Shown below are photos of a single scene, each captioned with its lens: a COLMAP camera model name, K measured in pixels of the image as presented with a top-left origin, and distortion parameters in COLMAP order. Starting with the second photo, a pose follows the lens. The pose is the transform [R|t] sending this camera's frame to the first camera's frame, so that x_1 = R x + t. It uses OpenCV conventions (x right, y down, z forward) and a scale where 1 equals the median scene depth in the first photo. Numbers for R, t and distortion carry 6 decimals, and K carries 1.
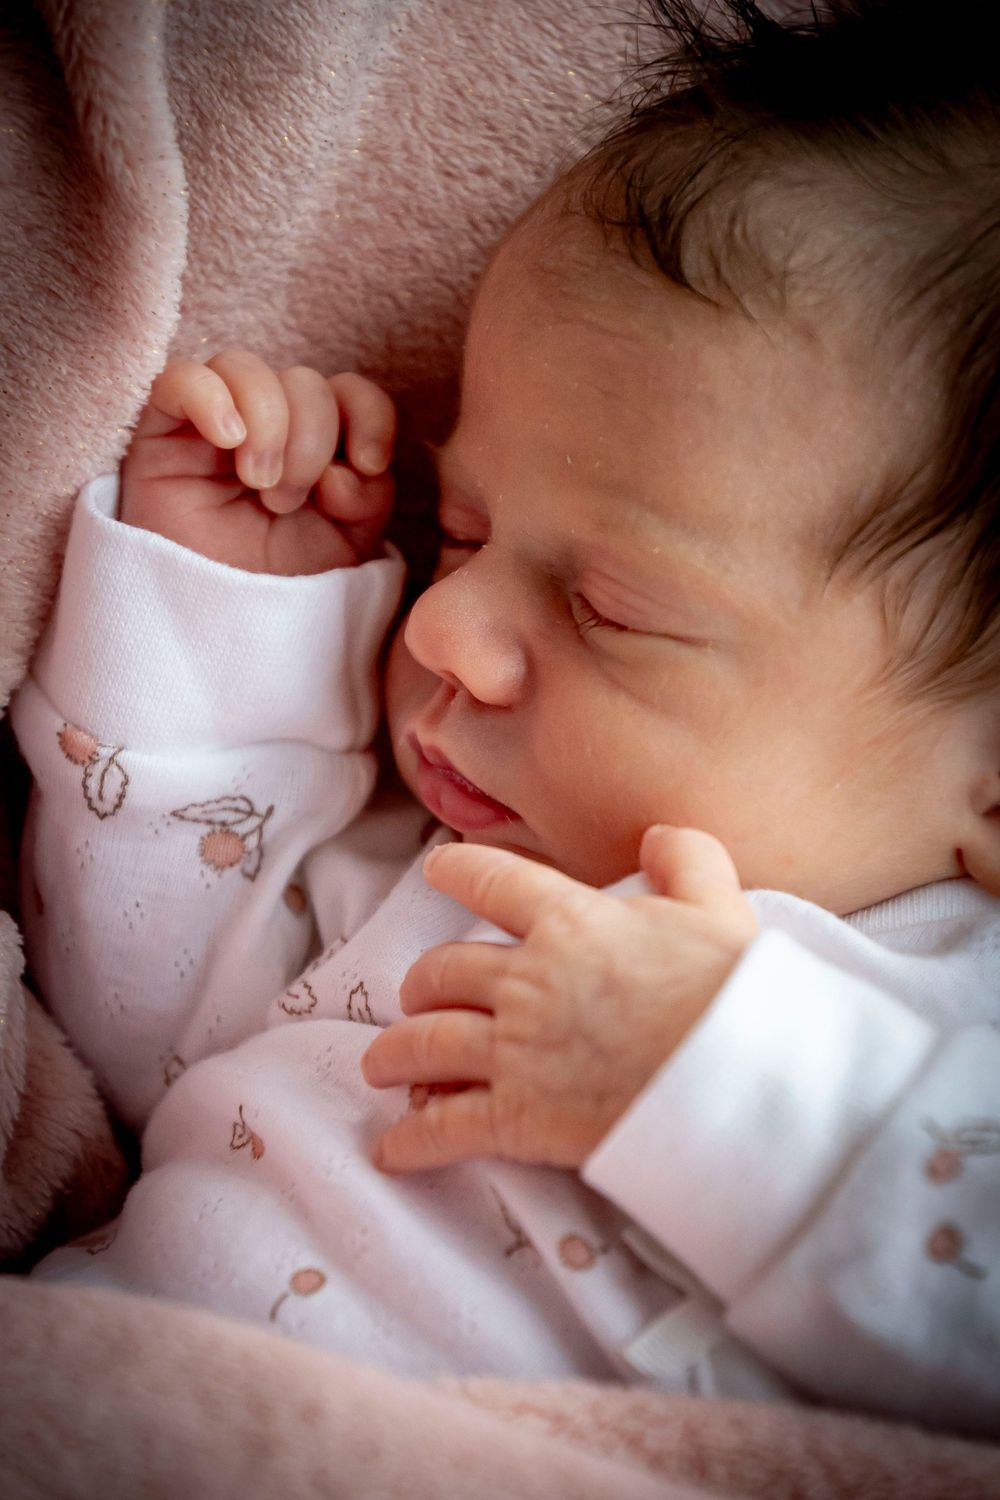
lens RADIAL K [[5076.7, 0, 508.5], [0, 5076.7, 758.1], [0, 0, 1]] dist [0.247416, 0.000000]
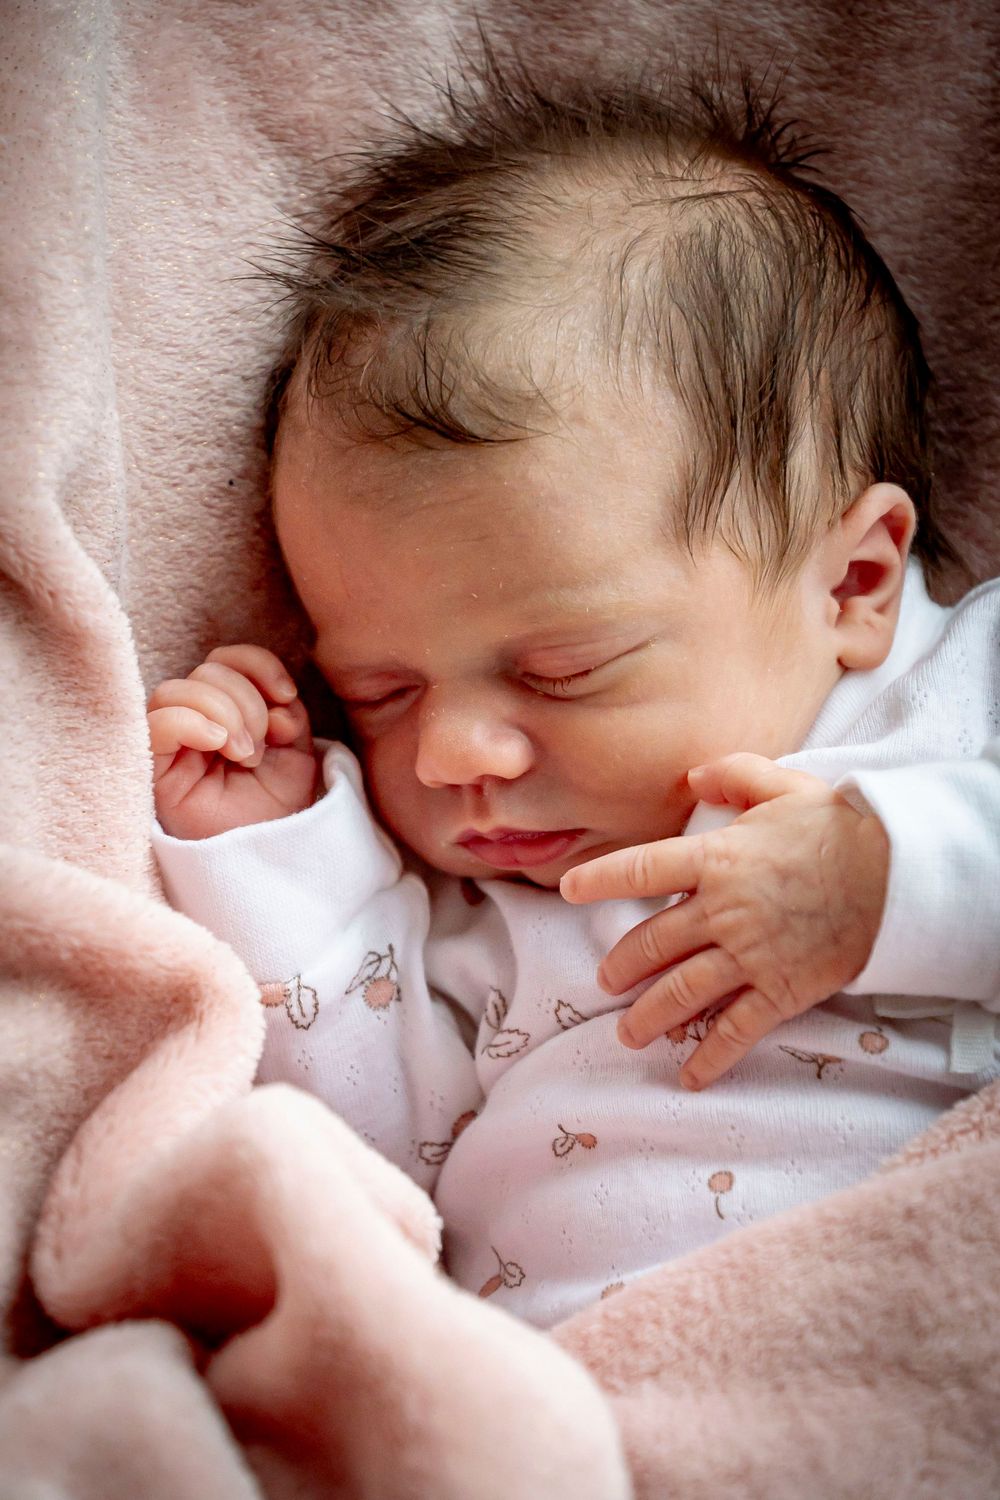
lens RADIAL K [[5076.7, 0, 483.5], [0, 5076.7, 788.2], [0, 0, 1]] dist [0.247416, 0.000000]
pose [[0.740184, -0.597103, 0.309187, -0.423261], [0.576640, 0.800190, 0.164871, -0.232874], [-0.345853, 0.056255, 0.936601, -0.258554]]
